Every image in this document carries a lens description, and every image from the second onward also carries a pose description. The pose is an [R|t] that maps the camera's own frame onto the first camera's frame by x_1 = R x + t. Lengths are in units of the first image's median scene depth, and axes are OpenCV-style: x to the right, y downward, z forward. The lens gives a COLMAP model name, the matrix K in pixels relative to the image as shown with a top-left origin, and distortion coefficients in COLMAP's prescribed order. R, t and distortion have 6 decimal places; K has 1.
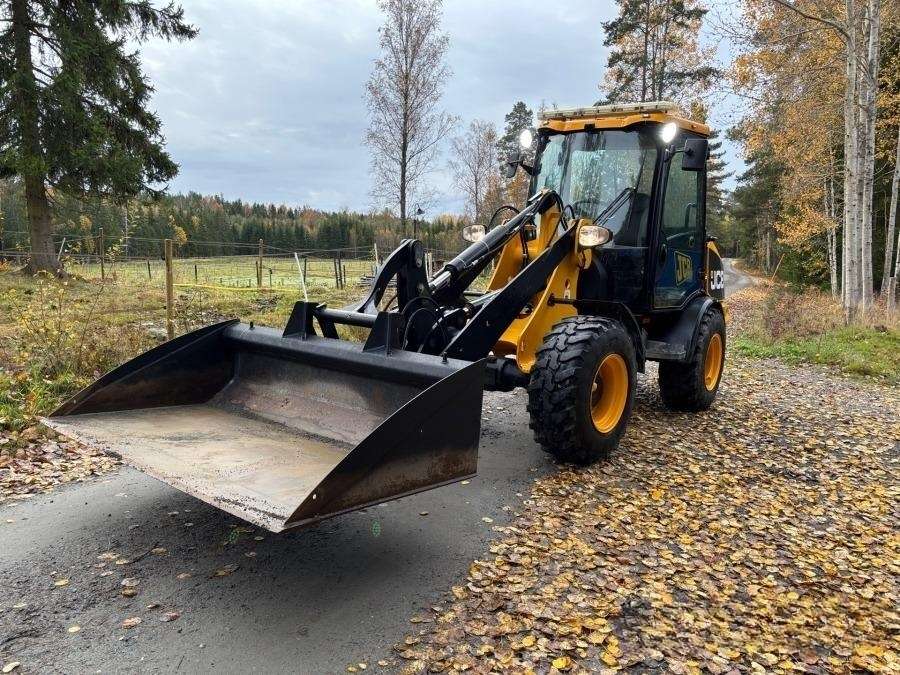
lens RADIAL K [[678.2, 0, 446.7], [0, 678.2, 328.6], [0, 0, 1]] dist [0.057981, -0.066618]
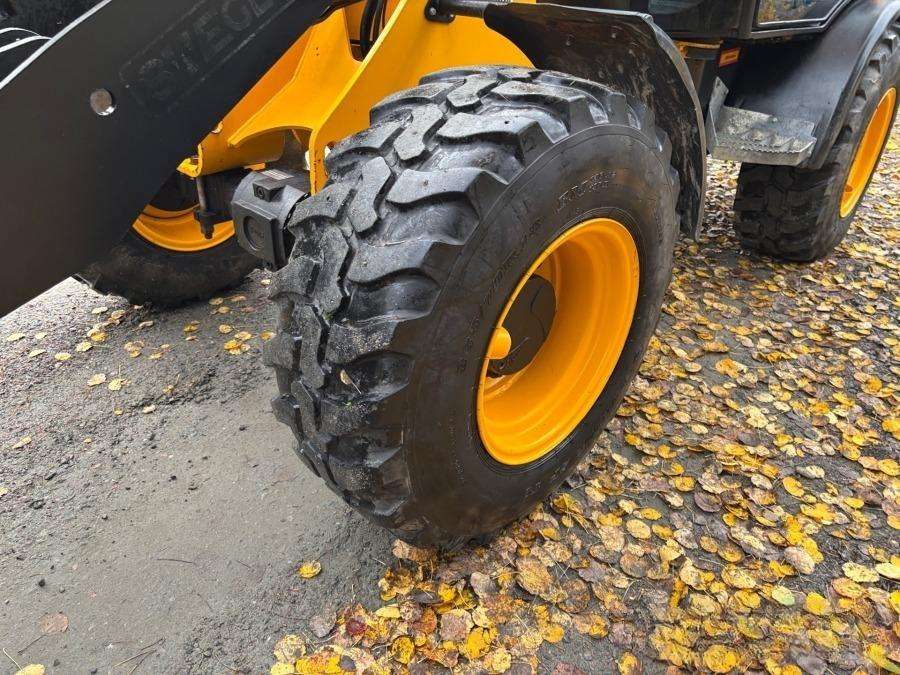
lens RADIAL K [[678.2, 0, 446.7], [0, 678.2, 328.6], [0, 0, 1]] dist [0.057981, -0.066618]
pose [[0.997333, 0.028157, -0.067339, 0.189420], [0.000726, 0.918720, 0.394910, -0.029363], [0.072985, -0.393905, 0.916249, 0.661105]]
